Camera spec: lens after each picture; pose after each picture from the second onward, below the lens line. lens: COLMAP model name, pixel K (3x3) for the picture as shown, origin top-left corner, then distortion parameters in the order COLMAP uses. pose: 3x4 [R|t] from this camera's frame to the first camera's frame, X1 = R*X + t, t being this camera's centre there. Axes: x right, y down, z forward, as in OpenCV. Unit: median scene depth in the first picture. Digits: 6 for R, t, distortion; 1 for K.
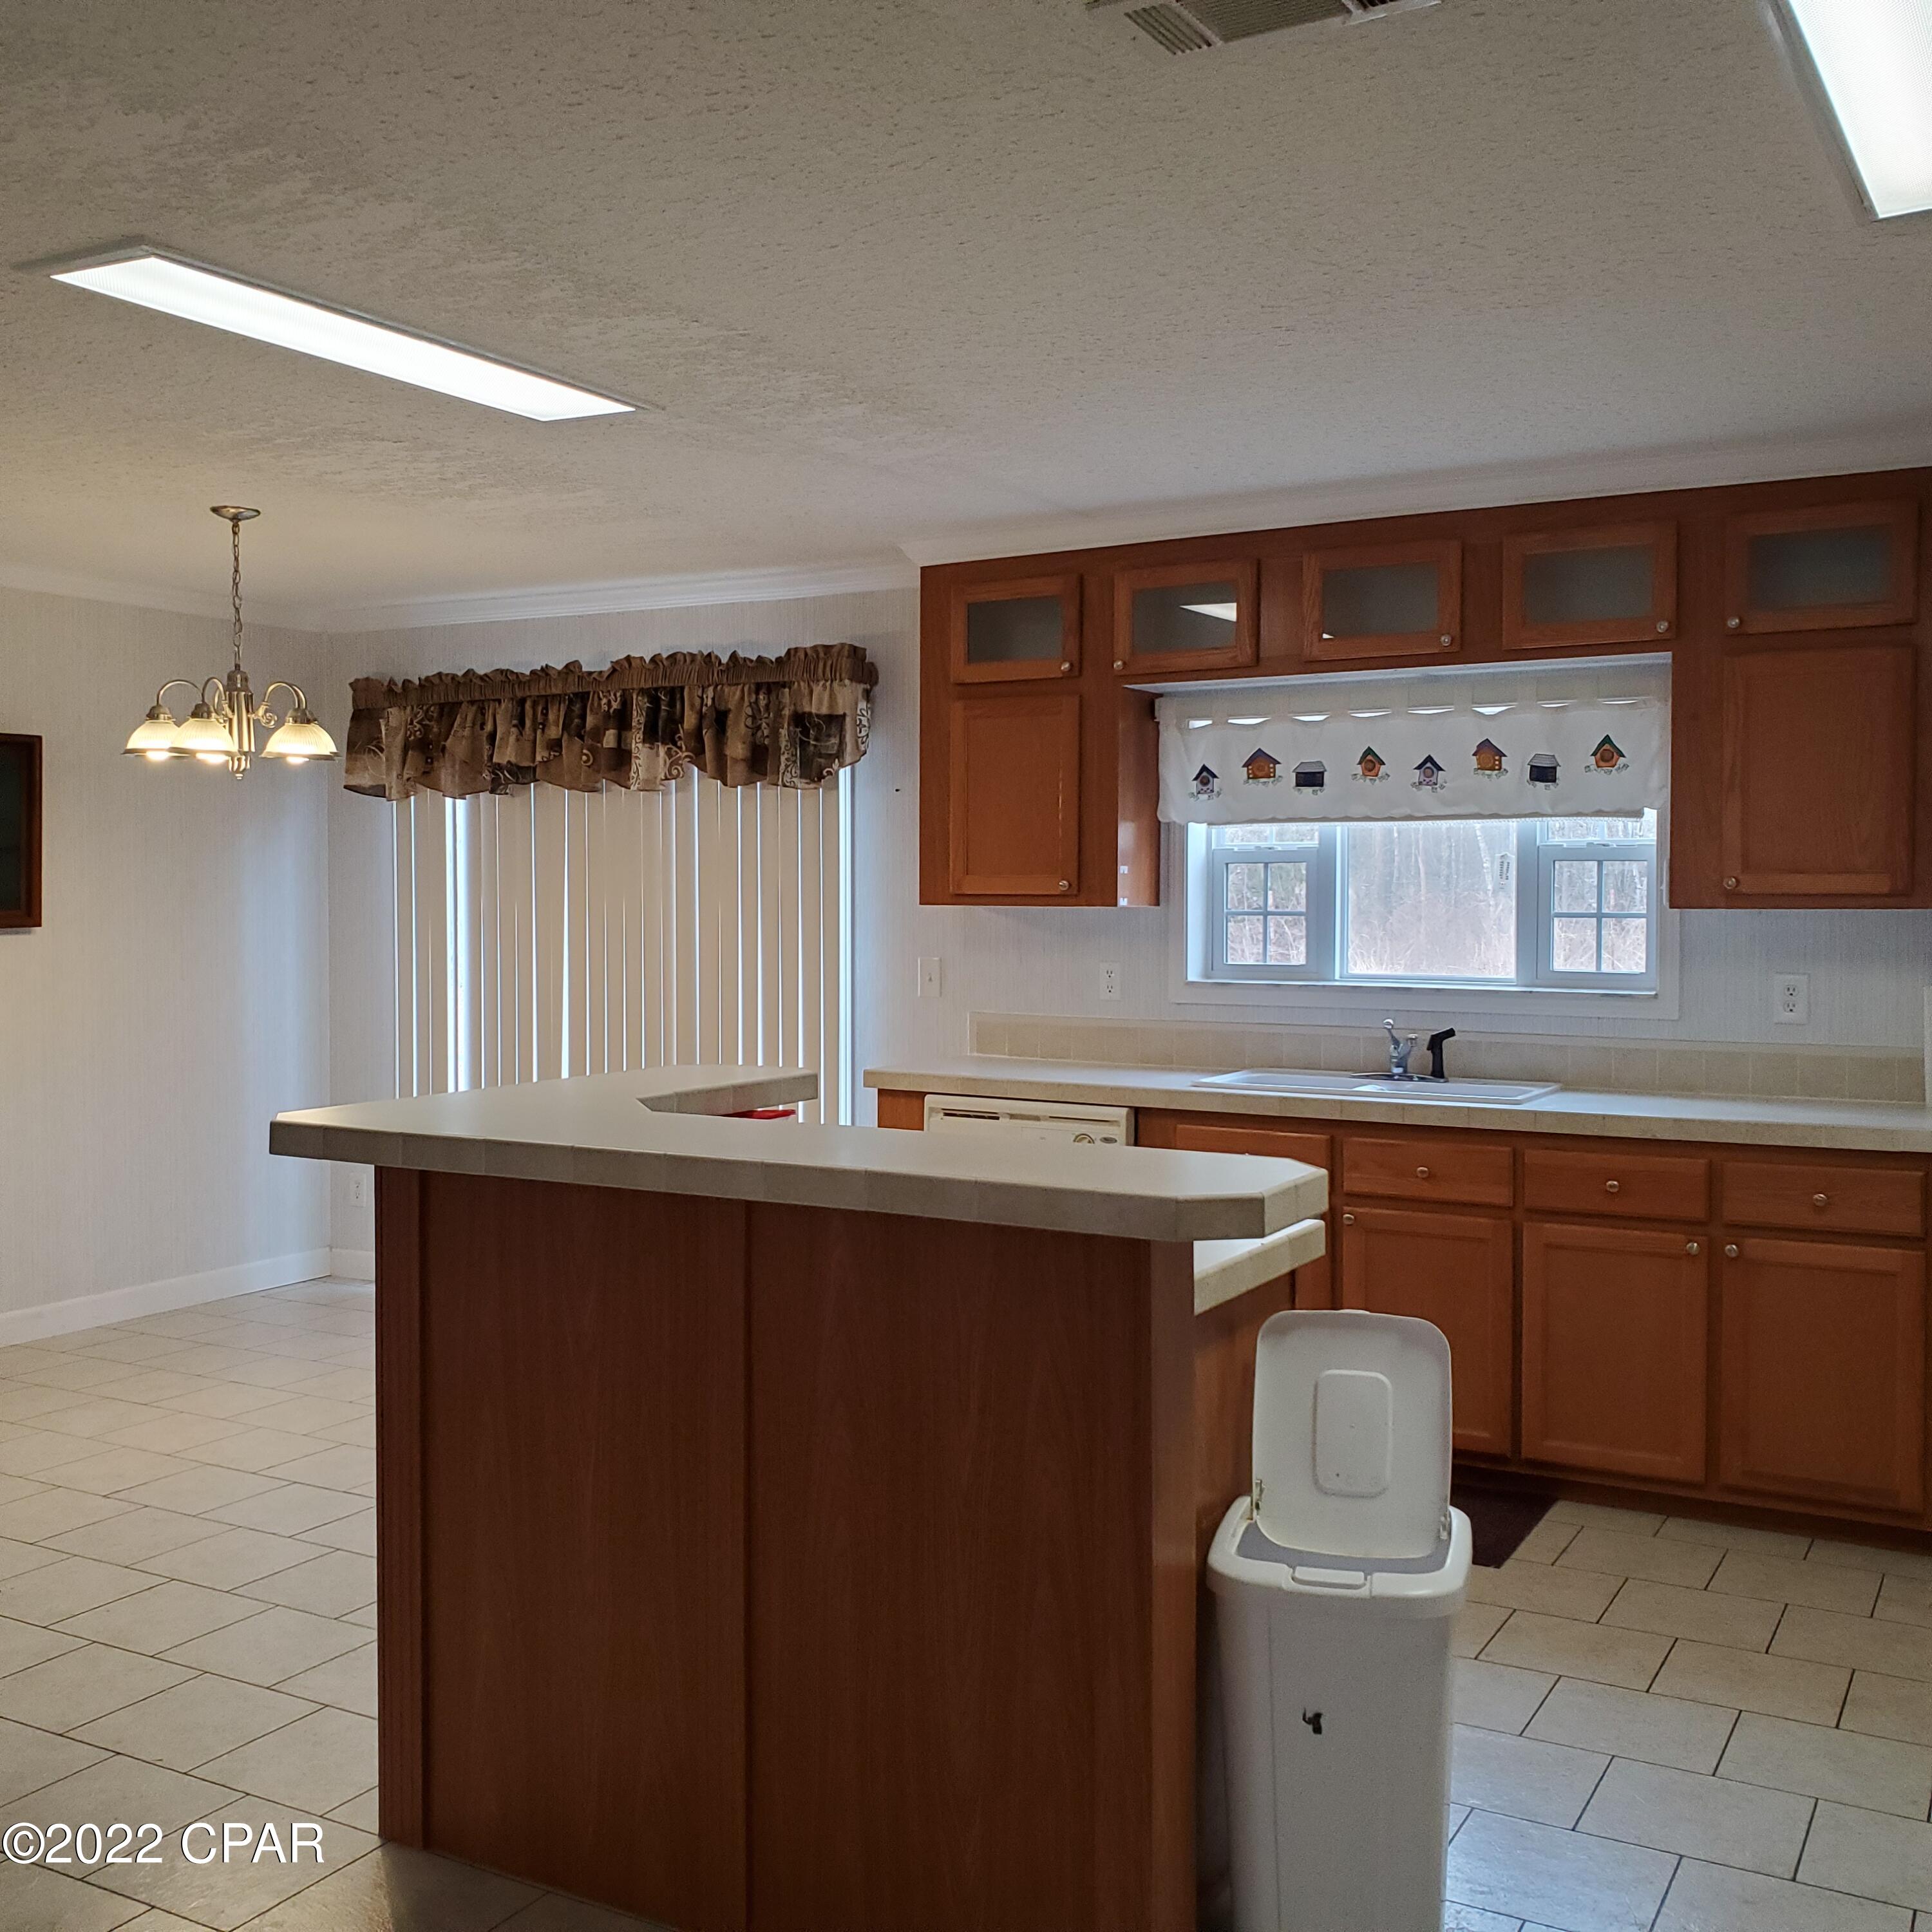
lens RADIAL K [[1999.4, 0, 955.3], [0, 1999.4, 929.2], [0, 0, 1]] dist [0.286972, -0.870766]
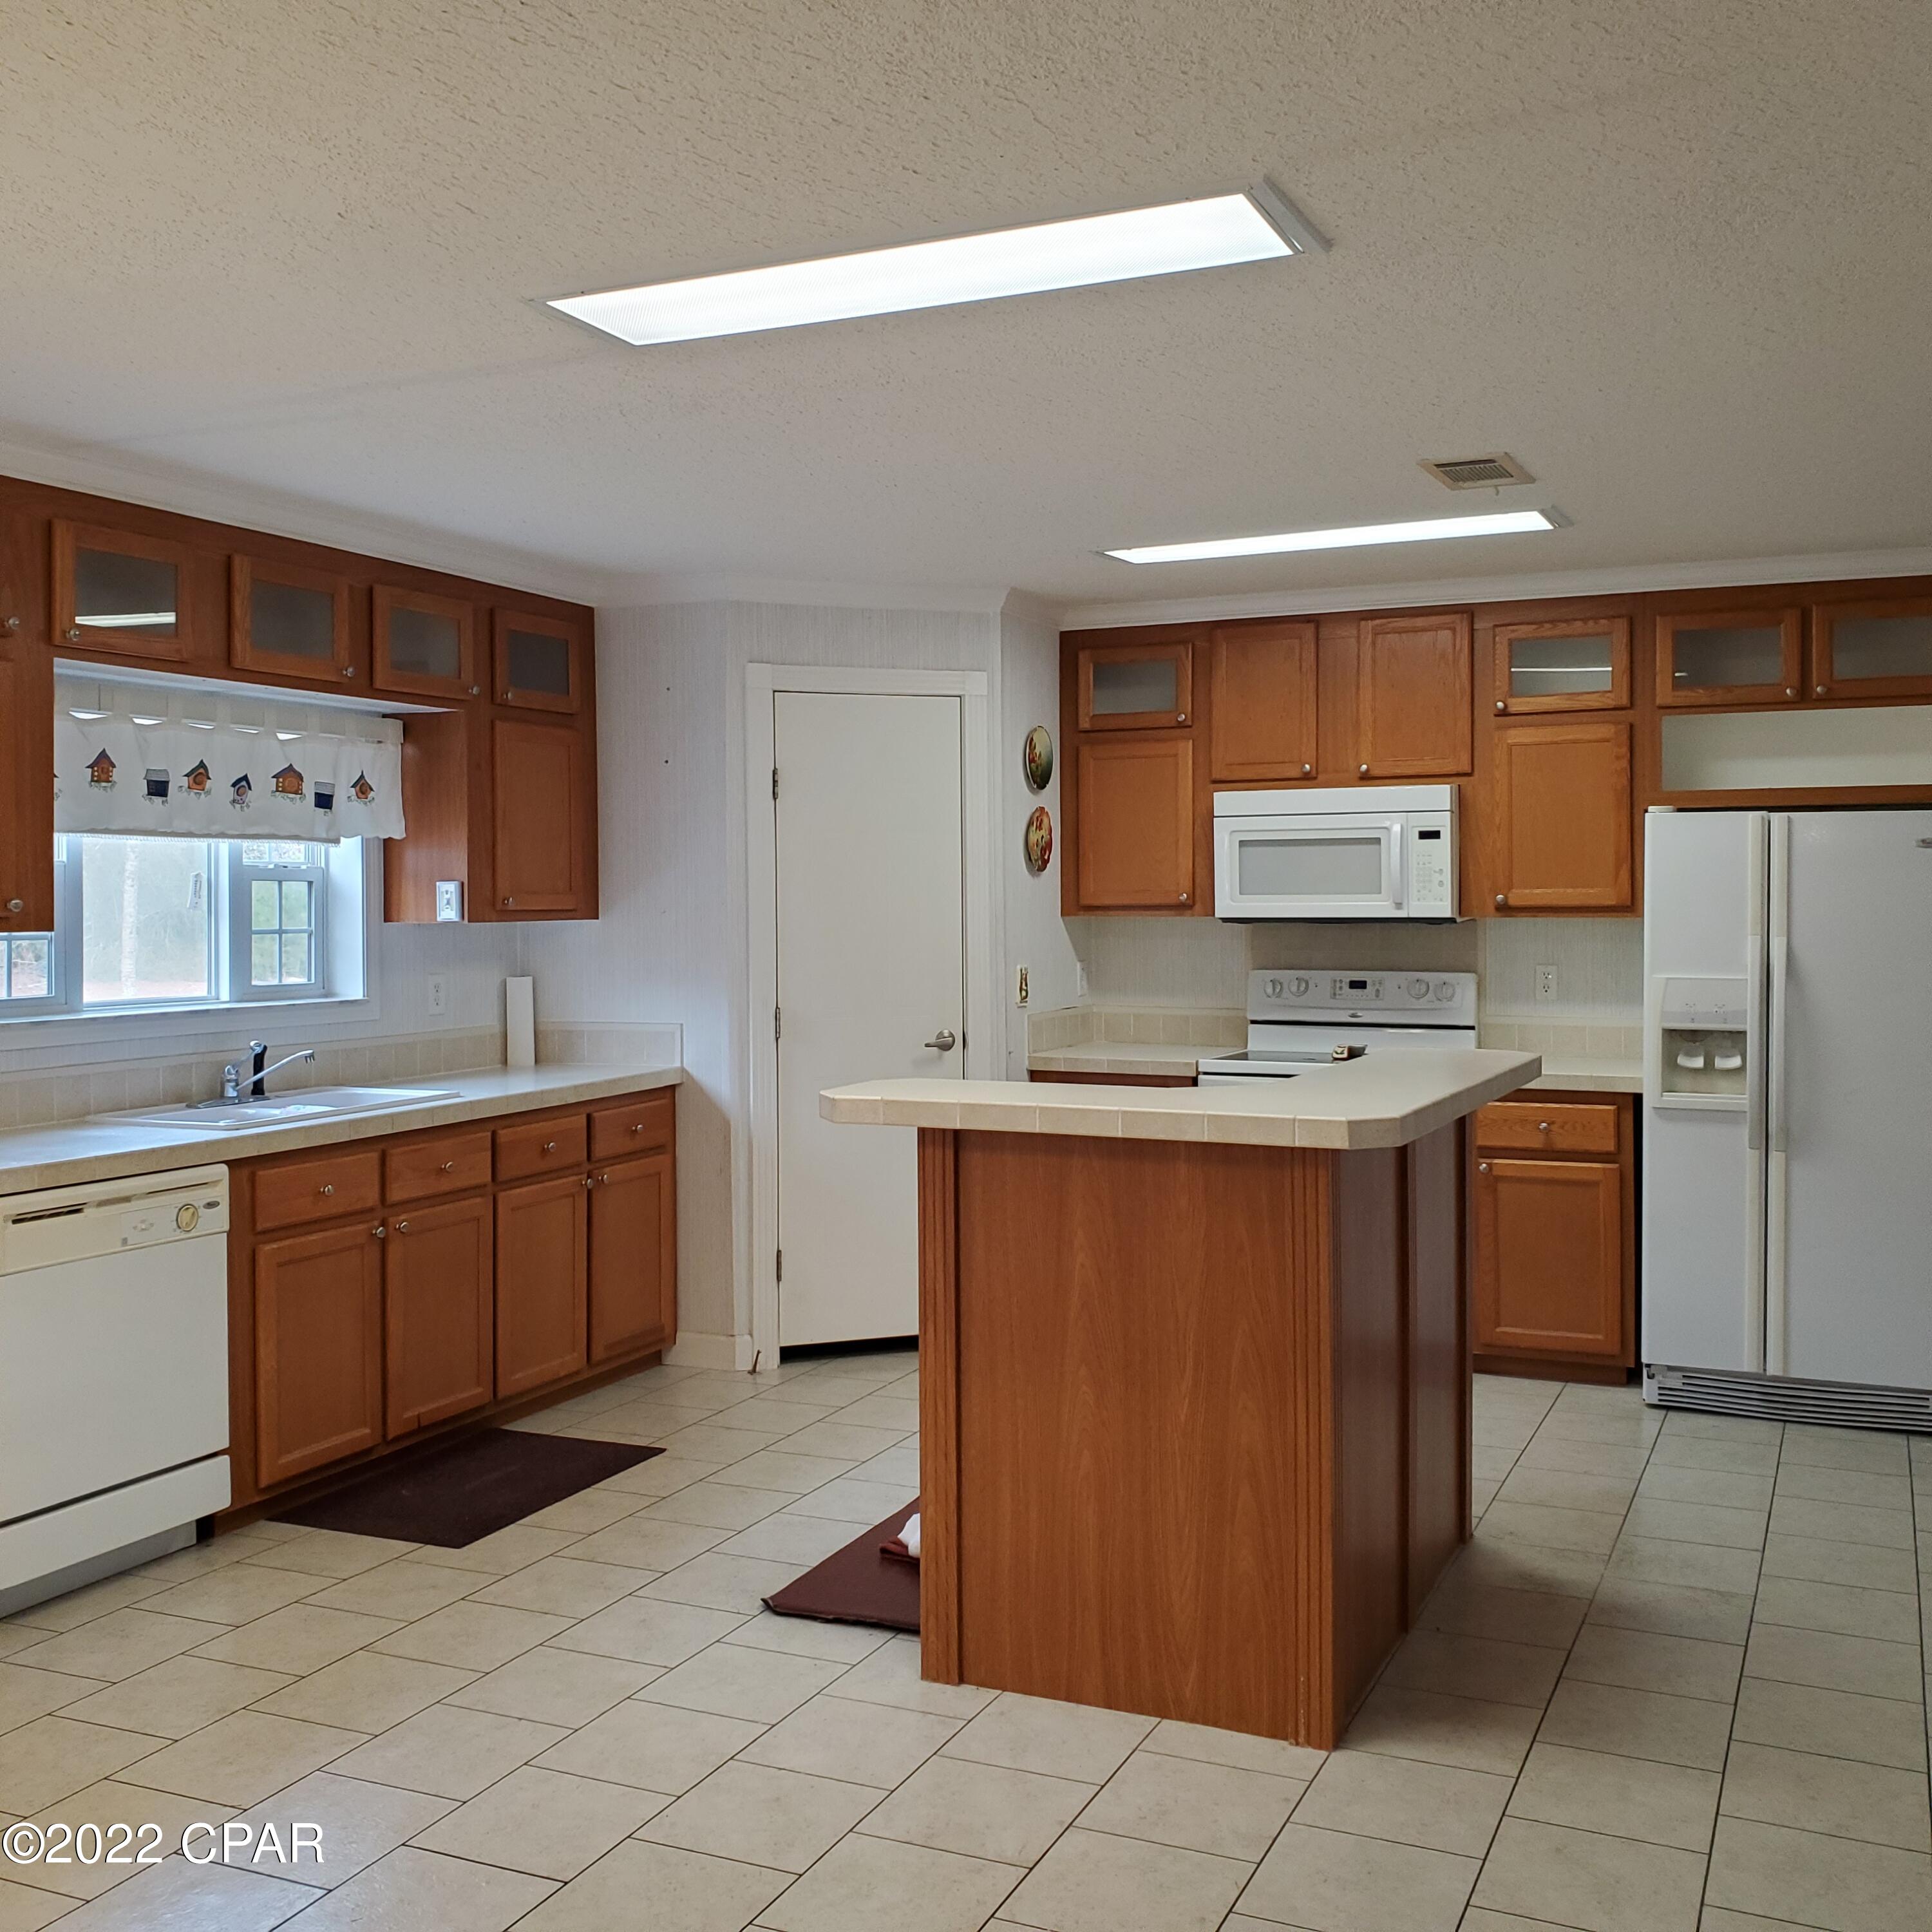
lens RADIAL K [[1999.4, 0, 955.3], [0, 1999.4, 929.2], [0, 0, 1]] dist [0.286972, -0.870766]
pose [[-0.079888, -0.017666, 0.996647, -0.806587], [0.022599, 0.999554, 0.019529, -0.021598], [-0.996548, 0.024084, -0.079453, 0.745772]]
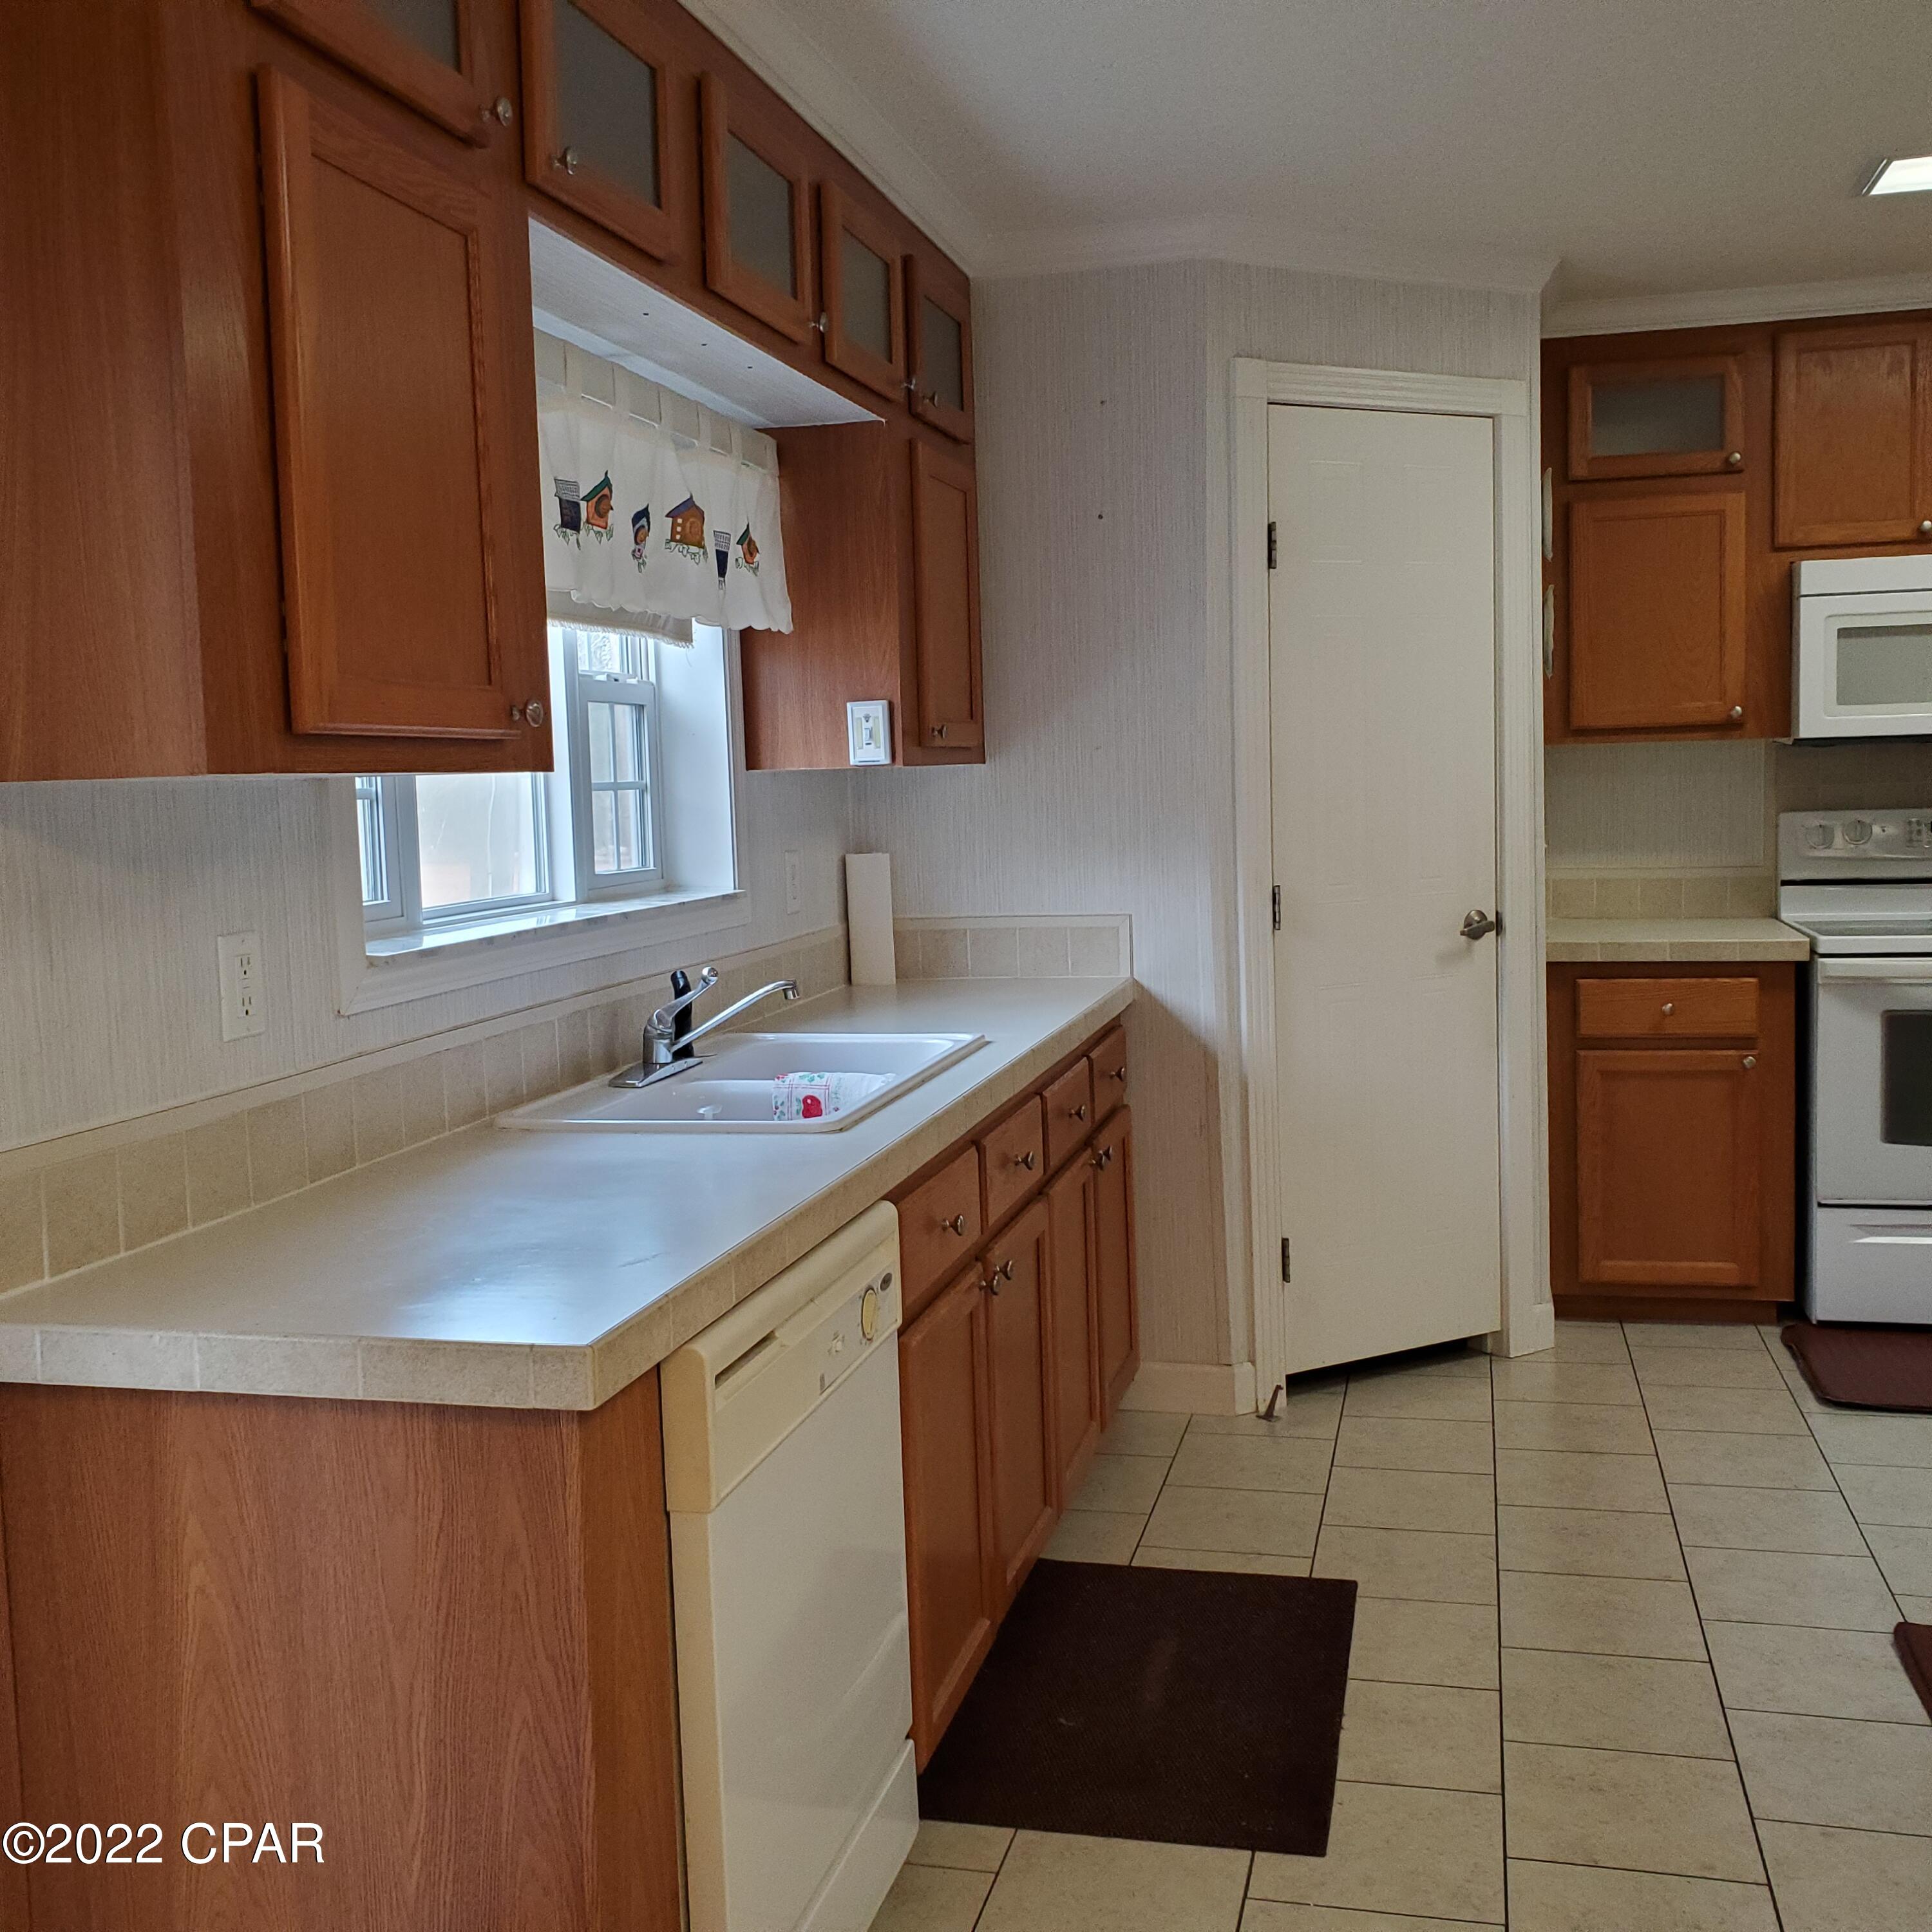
lens RADIAL K [[1999.4, 0, 955.3], [0, 1999.4, 929.2], [0, 0, 1]] dist [0.286972, -0.870766]
pose [[-0.263899, -0.068745, 0.962097, -0.355683], [0.047943, 0.995289, 0.084267, -0.010631], [-0.963358, 0.068364, -0.259360, 1.089172]]
